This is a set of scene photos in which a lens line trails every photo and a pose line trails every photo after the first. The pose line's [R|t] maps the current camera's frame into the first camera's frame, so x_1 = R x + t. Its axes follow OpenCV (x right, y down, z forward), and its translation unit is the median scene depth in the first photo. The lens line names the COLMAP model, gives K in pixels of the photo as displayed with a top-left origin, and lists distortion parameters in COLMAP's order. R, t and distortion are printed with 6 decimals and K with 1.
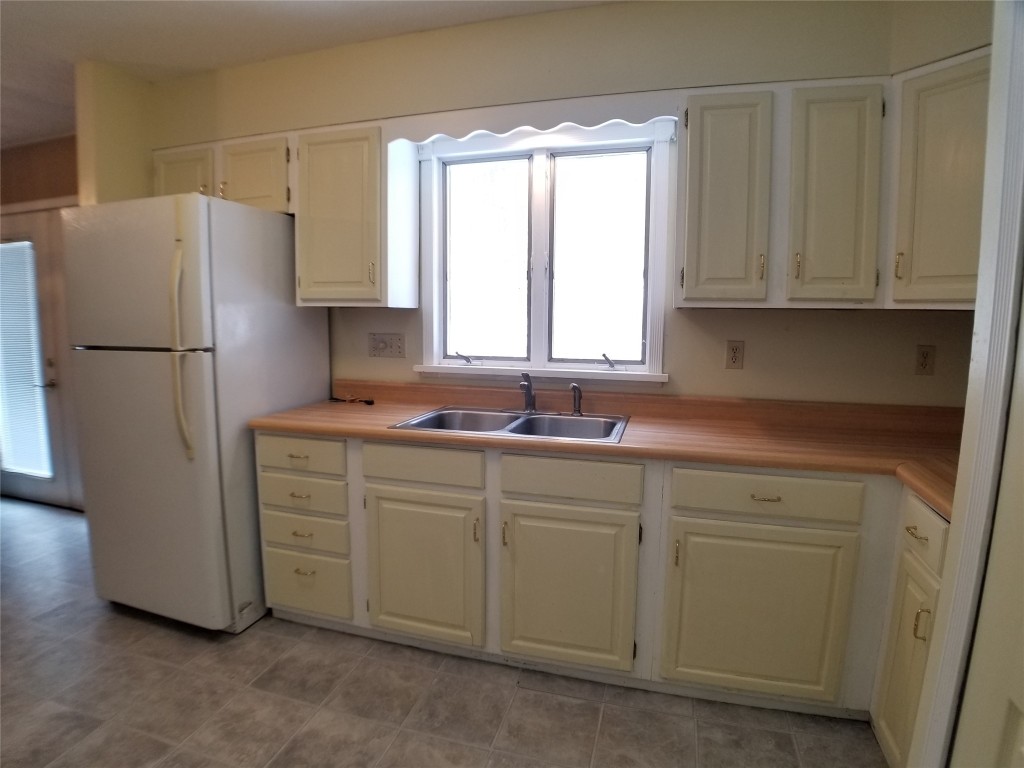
lens RADIAL K [[549.2, 0, 514.9], [0, 549.2, 380.9], [0, 0, 1]] dist [-0.091624, 0.013024]
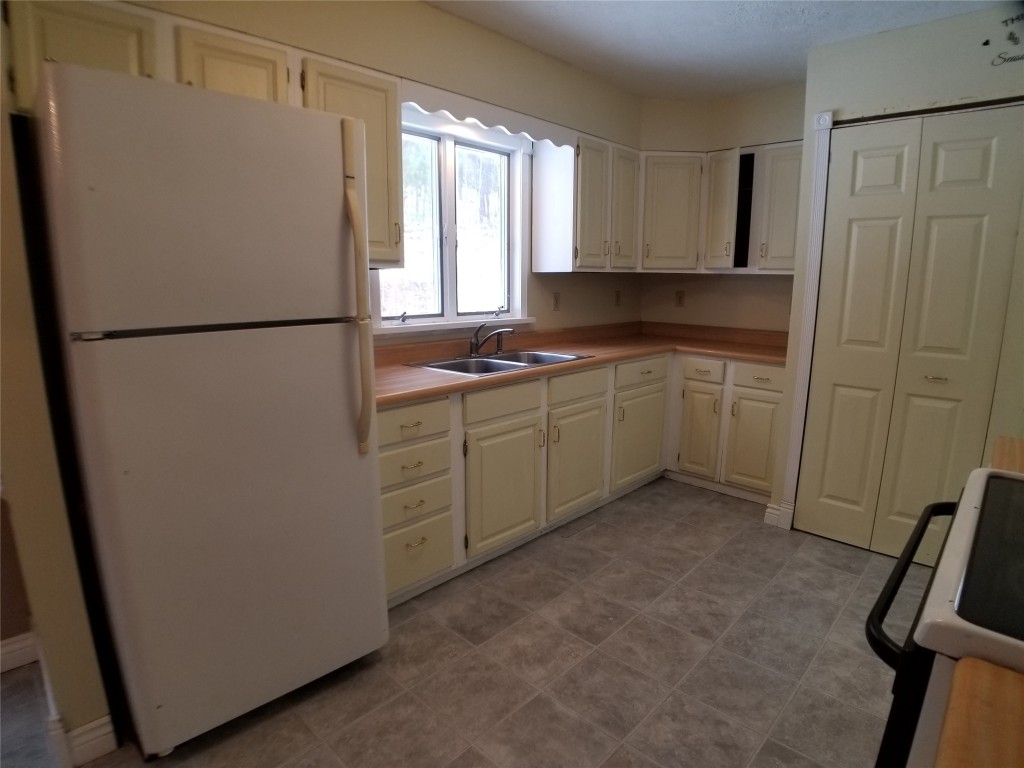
lens RADIAL K [[552.8, 0, 494.0], [0, 552.8, 388.6], [0, 0, 1]] dist [-0.080428, 0.001800]
pose [[0.486018, -0.175403, 0.856166, -1.205721], [0.107292, 0.984217, 0.140730, -0.048263], [-0.867338, 0.023462, 0.497167, 0.400280]]
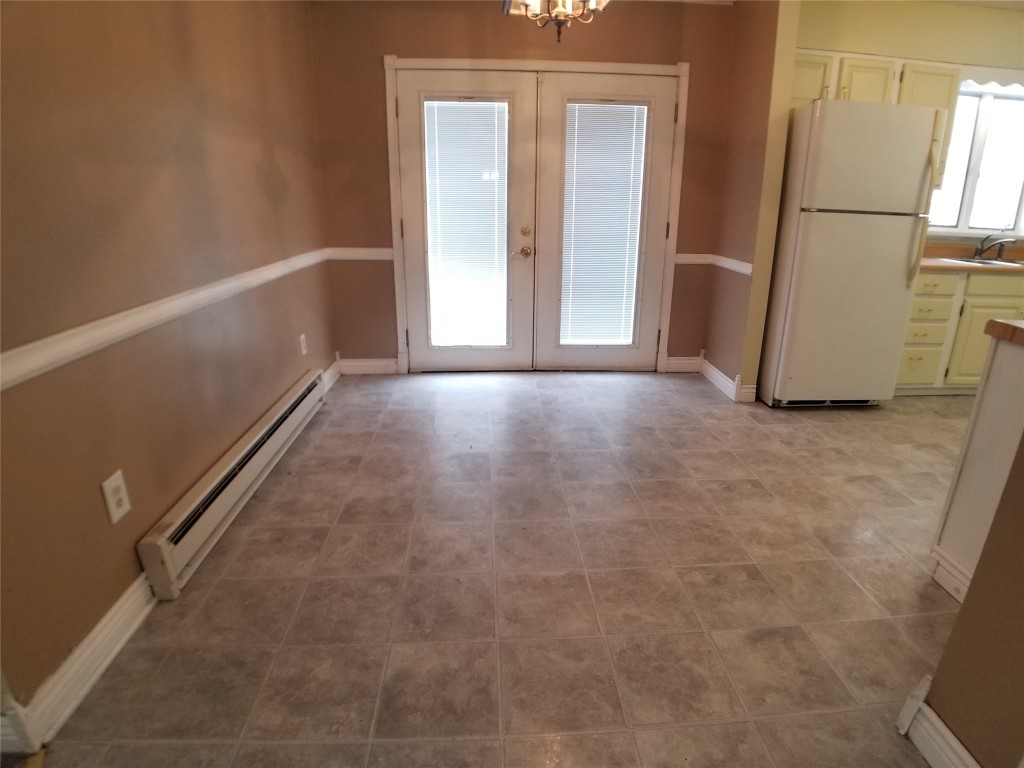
lens RADIAL K [[549.2, 0, 514.9], [0, 549.2, 380.9], [0, 0, 1]] dist [-0.091624, 0.013024]
pose [[0.944965, -0.104499, 0.310033, -2.168785], [0.038949, 0.976812, 0.210527, 0.046666], [-0.324844, -0.186865, 0.927123, -0.084126]]
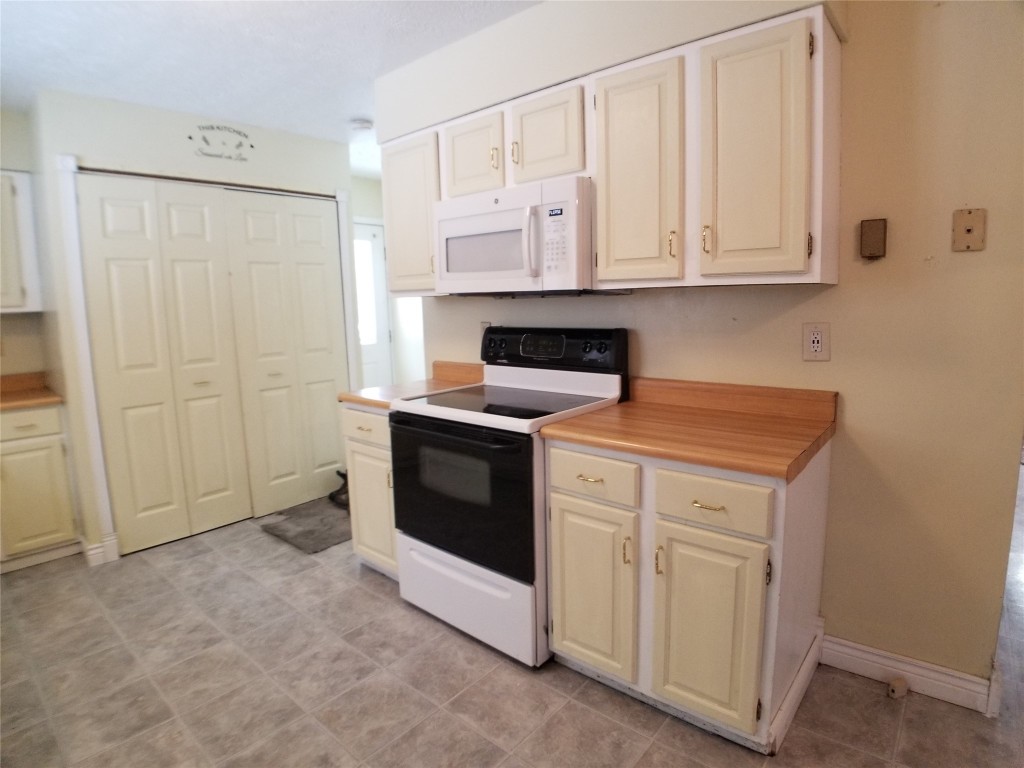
lens RADIAL K [[554.2, 0, 514.1], [0, 554.2, 367.7], [0, 0, 1]] dist [-0.093487, 0.015104]
pose [[-0.910195, -0.036103, 0.412603, -1.193666], [0.065759, 0.970961, 0.230021, -0.144370], [-0.408926, 0.236496, -0.881390, 1.114021]]
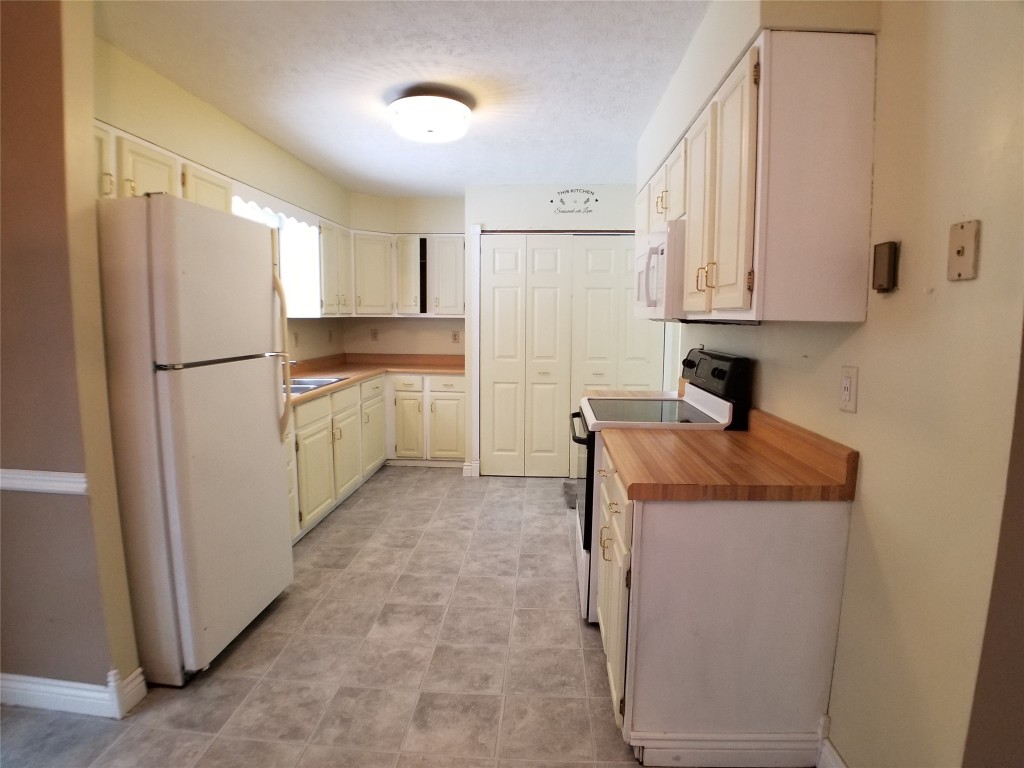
lens RADIAL K [[551.6, 0, 518.4], [0, 551.6, 373.3], [0, 0, 1]] dist [-0.088345, 0.010620]
pose [[-0.225602, -0.107285, 0.968294, -1.910172], [0.107049, 0.985169, 0.134096, -0.118586], [-0.968320, 0.133907, -0.210772, 0.706730]]
